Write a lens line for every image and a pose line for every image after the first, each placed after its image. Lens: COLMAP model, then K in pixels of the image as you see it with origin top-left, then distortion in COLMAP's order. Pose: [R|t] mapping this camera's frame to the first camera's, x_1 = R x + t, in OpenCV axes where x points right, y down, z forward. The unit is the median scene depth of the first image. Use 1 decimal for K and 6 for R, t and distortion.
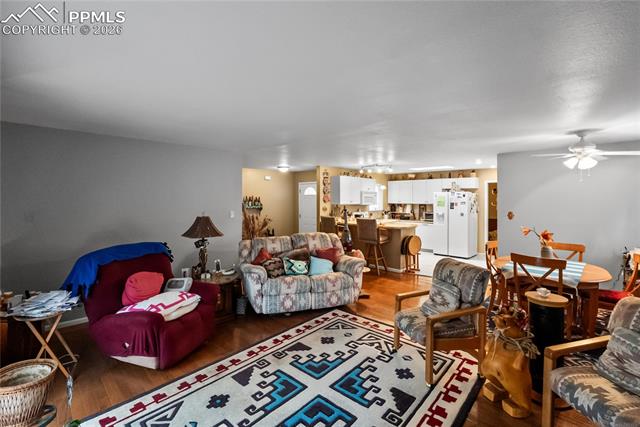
lens RADIAL K [[278.1, 0, 320.0], [0, 278.1, 213.5], [0, 0, 1]] dist [-0.002527, -0.000216]
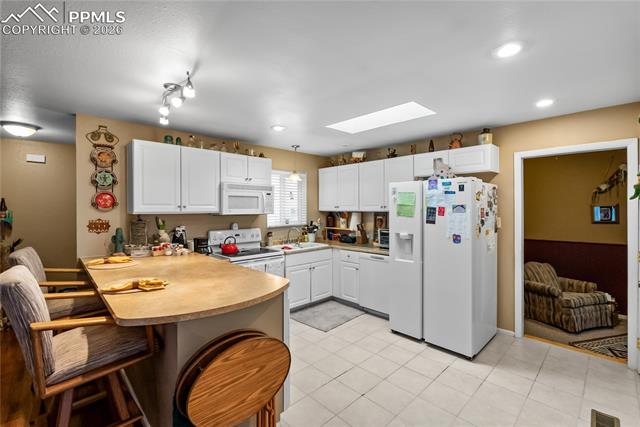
lens RADIAL K [[282.8, 0, 320.0], [0, 282.8, 213.5], [0, 0, 1]] dist [0.002480, 0.000279]
pose [[0.998928, -0.005420, -0.045969, 0.311726], [0.003842, 0.999402, -0.034359, -0.015895], [0.046127, 0.034145, 0.998352, 0.551050]]
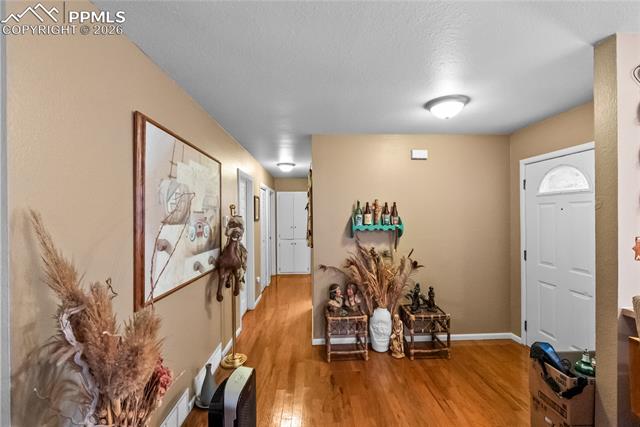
lens RADIAL K [[282.8, 0, 320.0], [0, 282.8, 213.5], [0, 0, 1]] dist [0.002480, 0.000279]
pose [[0.733815, -0.003014, -0.679343, -0.020188], [-0.028511, 0.998972, -0.035229, -0.026099], [0.678751, 0.045221, 0.732975, 0.627335]]
